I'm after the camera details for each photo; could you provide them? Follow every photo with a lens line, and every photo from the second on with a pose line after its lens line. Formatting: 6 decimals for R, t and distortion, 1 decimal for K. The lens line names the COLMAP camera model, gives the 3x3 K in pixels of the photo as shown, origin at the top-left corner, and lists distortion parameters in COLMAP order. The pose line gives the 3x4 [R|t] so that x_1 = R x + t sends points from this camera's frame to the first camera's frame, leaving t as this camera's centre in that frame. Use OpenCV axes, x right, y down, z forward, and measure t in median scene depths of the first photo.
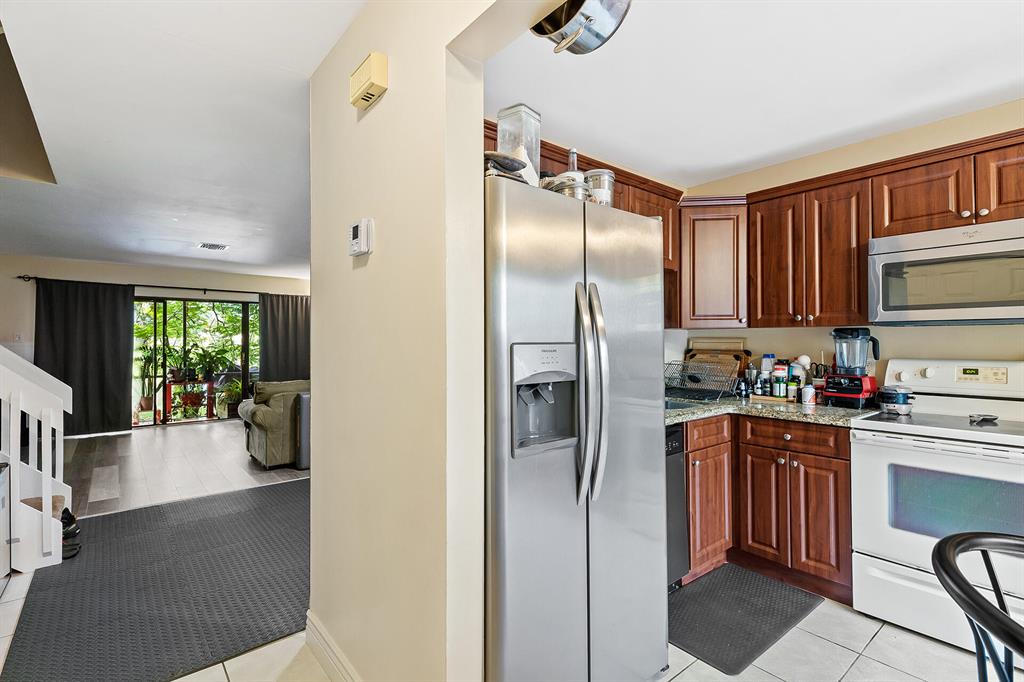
lens RADIAL K [[484.8, 0, 509.5], [0, 484.8, 339.9], [0, 0, 1]] dist [0.014782, -0.006413]
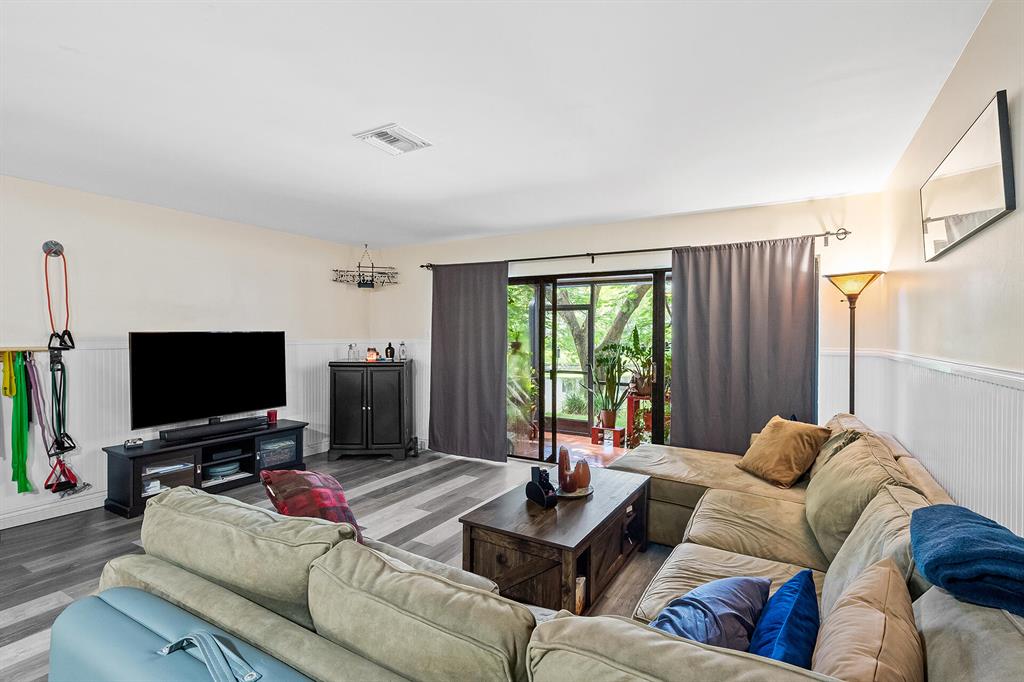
lens RADIAL K [[484.8, 0, 505.3], [0, 484.8, 335.8], [0, 0, 1]] dist [0.014782, -0.006413]
pose [[0.350010, 0.009564, -0.936697, -0.087615], [-0.003985, 0.999954, 0.008721, -0.007078], [0.936738, 0.000681, 0.350032, 0.612305]]
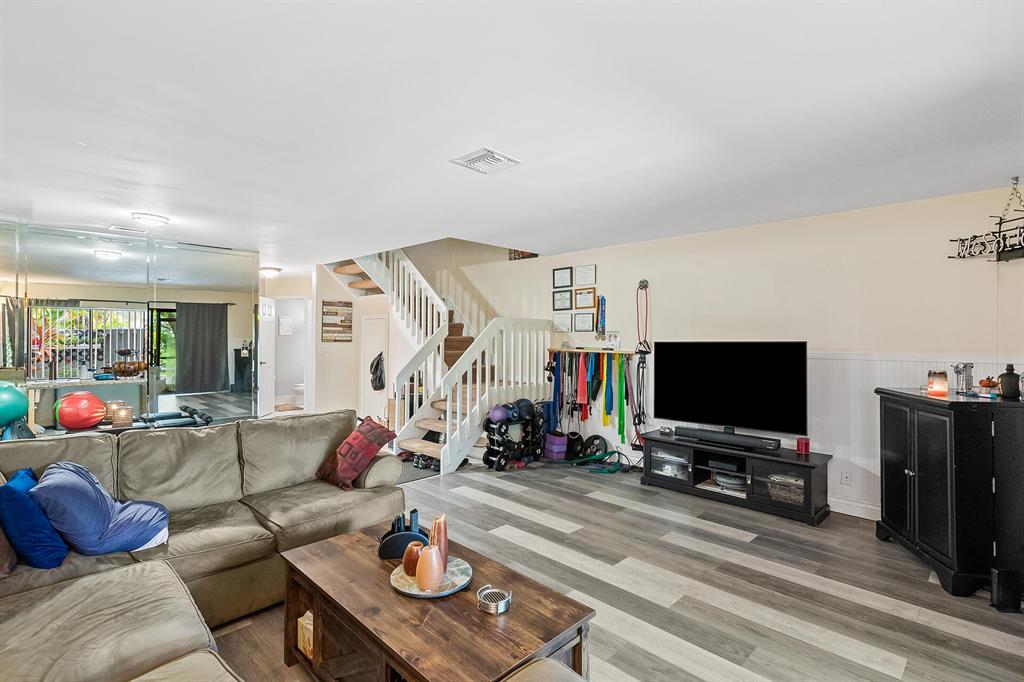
lens RADIAL K [[484.8, 0, 513.0], [0, 484.8, 333.4], [0, 0, 1]] dist [0.014782, -0.006413]
pose [[-0.992999, 0.001512, -0.118109, -0.379609], [0.002491, 0.999964, -0.008138, -0.010653], [0.118092, -0.008375, -0.992967, 0.980064]]
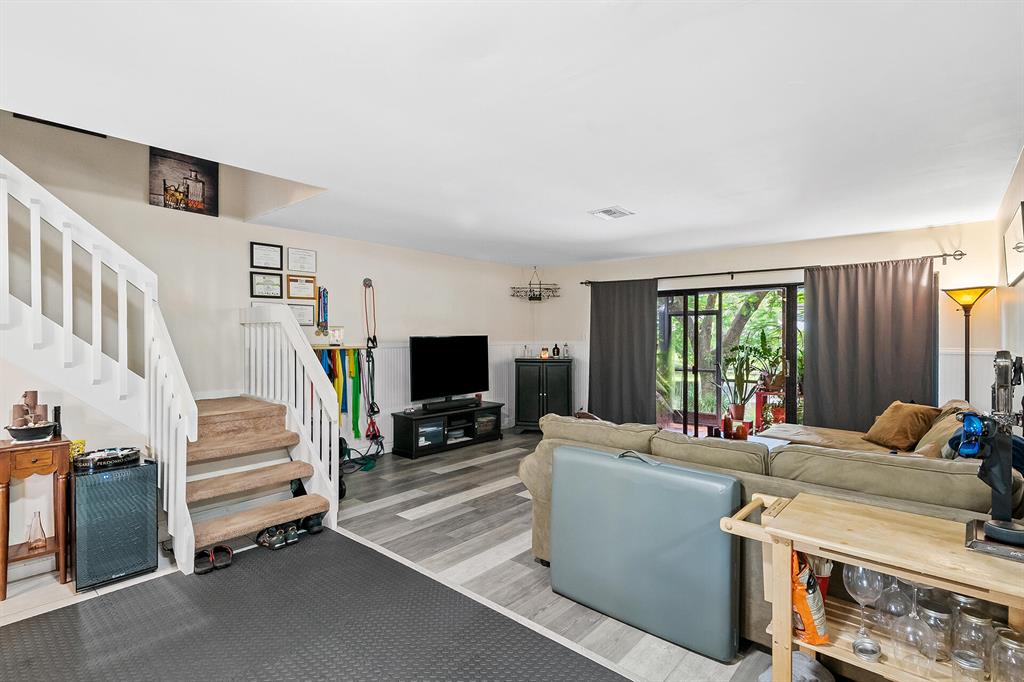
lens RADIAL K [[484.8, 0, 509.6], [0, 484.8, 336.5], [0, 0, 1]] dist [0.014782, -0.006413]
pose [[0.166663, 0.006420, -0.985993, 0.048034], [-0.000239, 0.999979, 0.006470, -0.009628], [0.986014, -0.000843, 0.166662, 0.479470]]
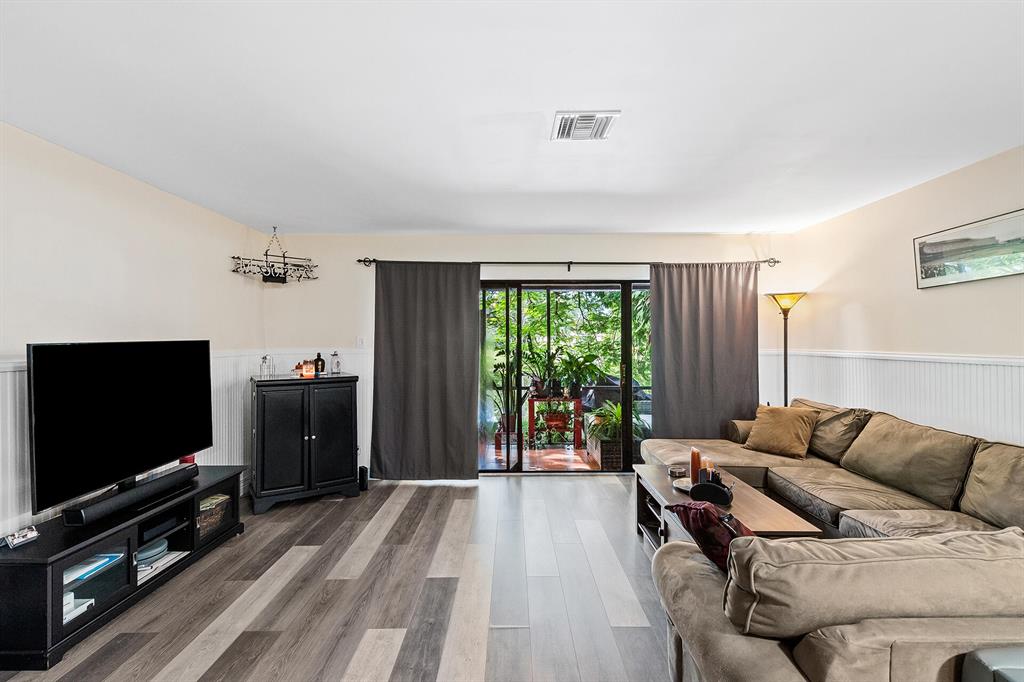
lens RADIAL K [[484.8, 0, 513.9], [0, 484.8, 341.4], [0, 0, 1]] dist [0.014782, -0.006413]
pose [[0.778032, 0.003931, -0.628213, -0.259998], [0.002207, 0.999957, 0.008990, -0.008487], [0.628221, -0.008381, 0.777990, 0.420061]]
